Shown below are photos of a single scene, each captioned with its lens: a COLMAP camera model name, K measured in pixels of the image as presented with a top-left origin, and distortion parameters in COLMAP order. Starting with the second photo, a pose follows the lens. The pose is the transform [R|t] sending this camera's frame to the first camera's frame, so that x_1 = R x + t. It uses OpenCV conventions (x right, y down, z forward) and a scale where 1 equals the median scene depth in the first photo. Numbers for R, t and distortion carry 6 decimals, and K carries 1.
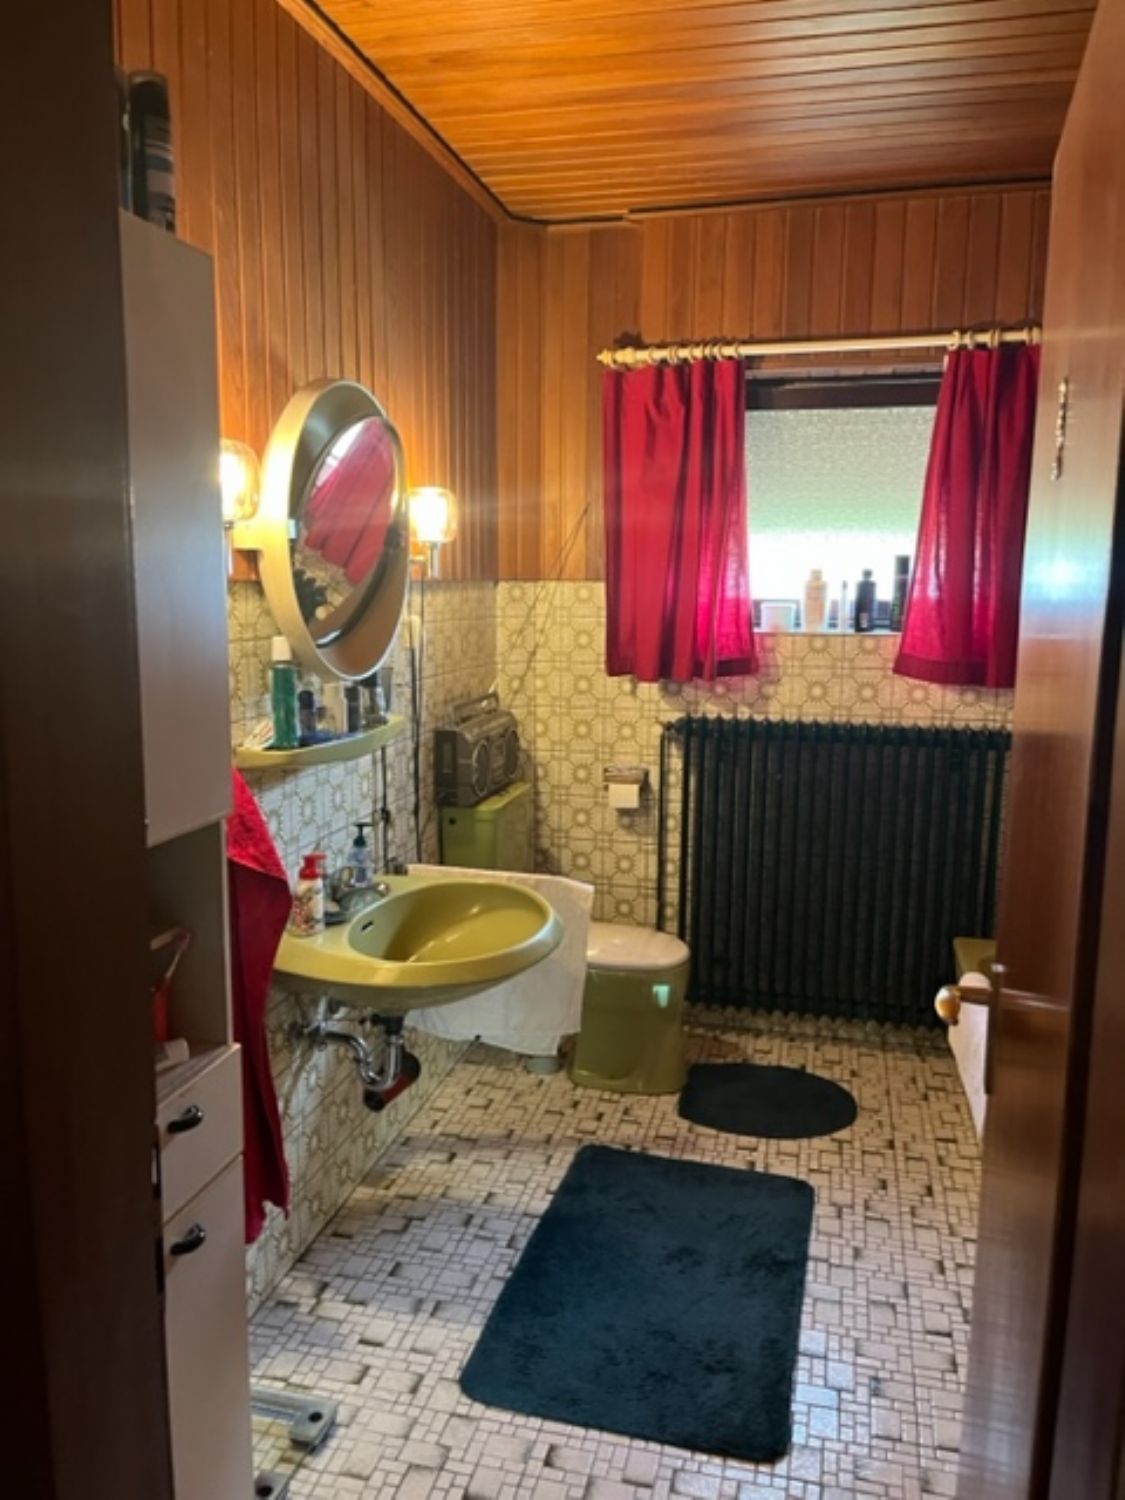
lens RADIAL K [[1149.1, 0, 562.6], [0, 1149.1, 751.4], [0, 0, 1]] dist [0.003972, -0.014600]
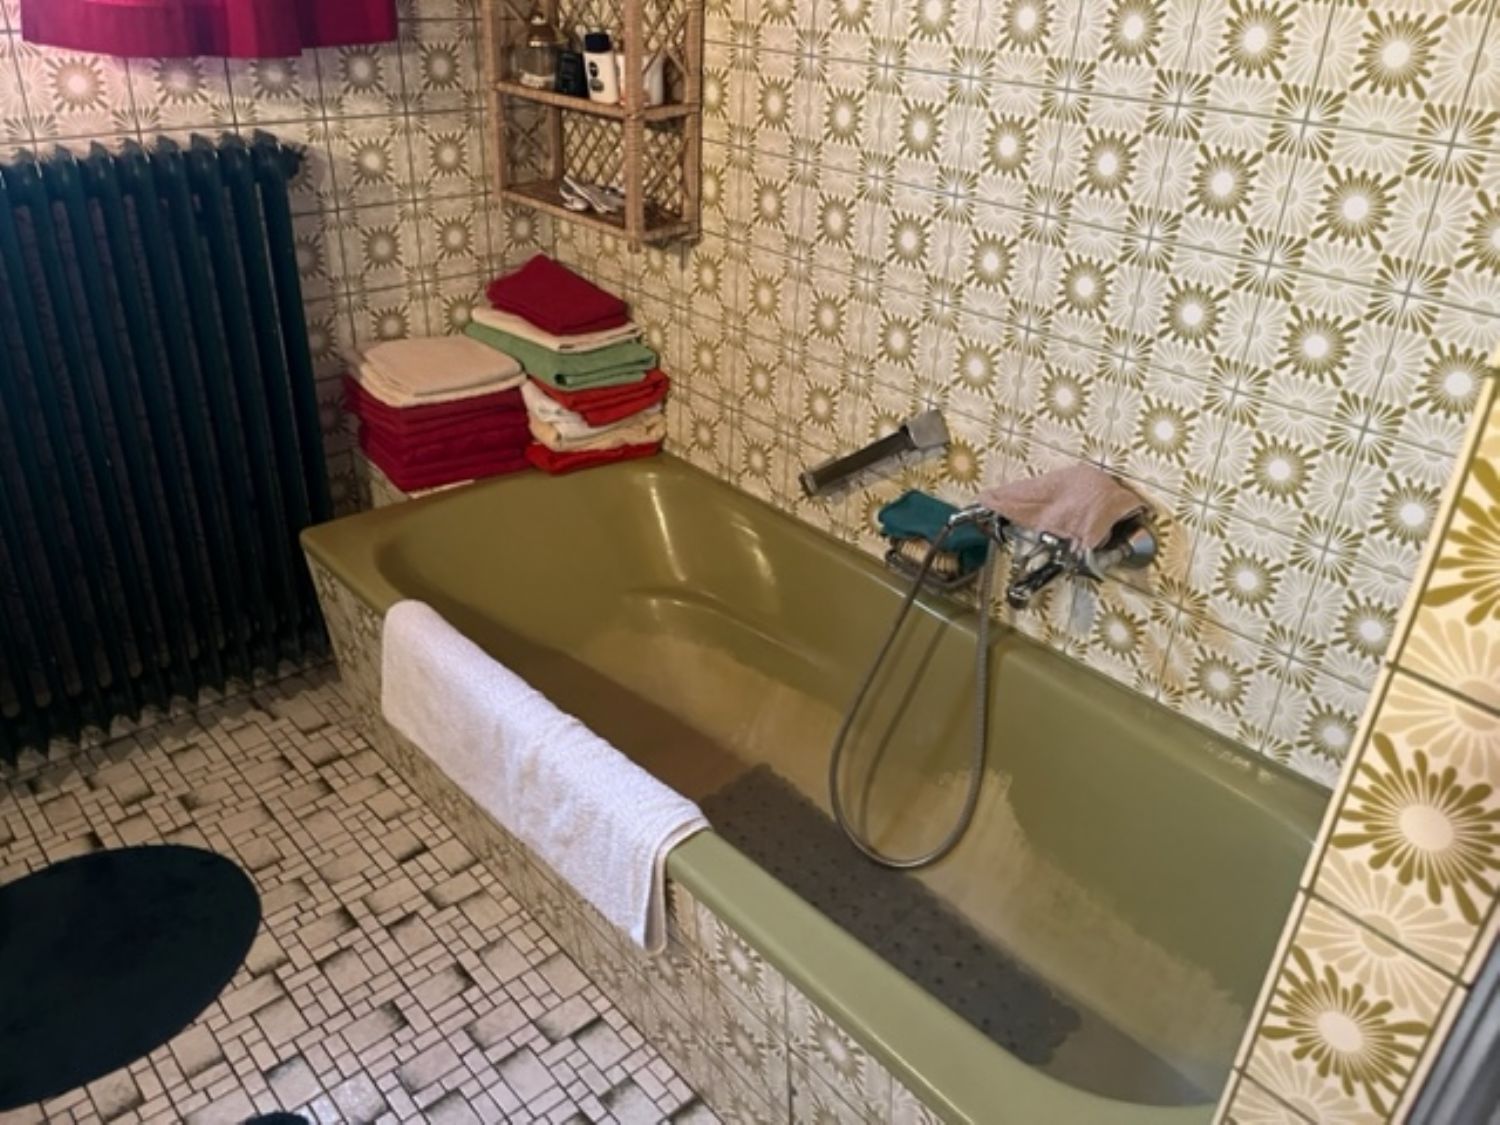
lens RADIAL K [[1149.1, 0, 749.0], [0, 1149.1, 554.4], [0, 0, 1]] dist [0.003972, -0.014600]
pose [[0.561832, -0.388883, 0.730147, 0.041645], [0.090743, 0.906263, 0.412860, -0.046637], [-0.822259, -0.165702, 0.544456, 0.503482]]
